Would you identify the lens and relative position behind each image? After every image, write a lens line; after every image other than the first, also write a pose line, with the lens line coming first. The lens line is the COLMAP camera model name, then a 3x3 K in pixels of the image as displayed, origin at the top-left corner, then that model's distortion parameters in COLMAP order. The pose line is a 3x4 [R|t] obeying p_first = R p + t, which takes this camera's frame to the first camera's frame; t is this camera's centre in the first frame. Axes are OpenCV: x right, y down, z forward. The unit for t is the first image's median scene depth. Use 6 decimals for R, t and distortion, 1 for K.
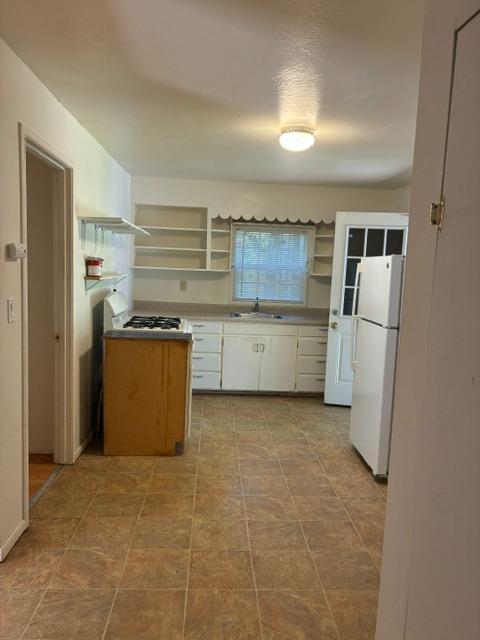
lens RADIAL K [[486.1, 0, 241.2], [0, 486.1, 336.1], [0, 0, 1]] dist [0.034713, -0.053033]
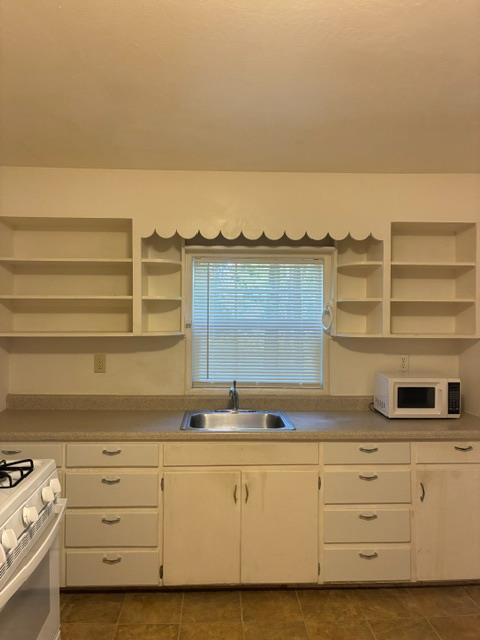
lens RADIAL K [[486.1, 0, 233.6], [0, 486.1, 308.5], [0, 0, 1]] dist [0.034713, -0.053033]
pose [[0.999019, -0.037169, -0.024068, 0.049222], [0.033059, 0.987667, -0.153042, -0.080167], [0.029460, 0.152096, 0.987927, 0.484806]]
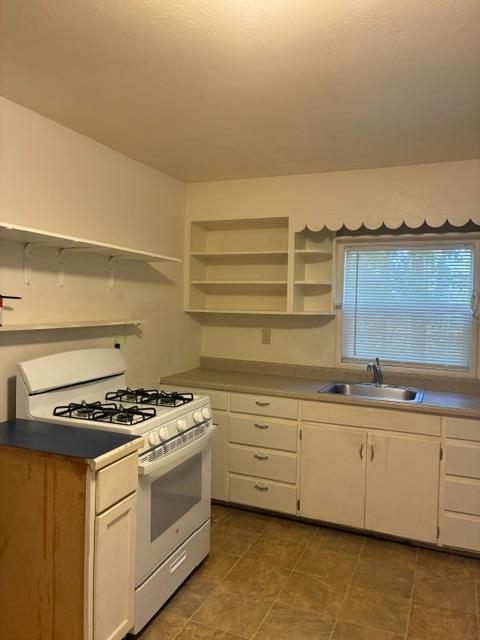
lens RADIAL K [[486.1, 0, 242.4], [0, 486.1, 319.1], [0, 0, 1]] dist [0.034713, -0.053033]
pose [[0.891198, -0.006024, -0.453575, 0.162368], [-0.050638, 0.992341, -0.112675, -0.054095], [0.450780, 0.123384, 0.884067, 0.418816]]
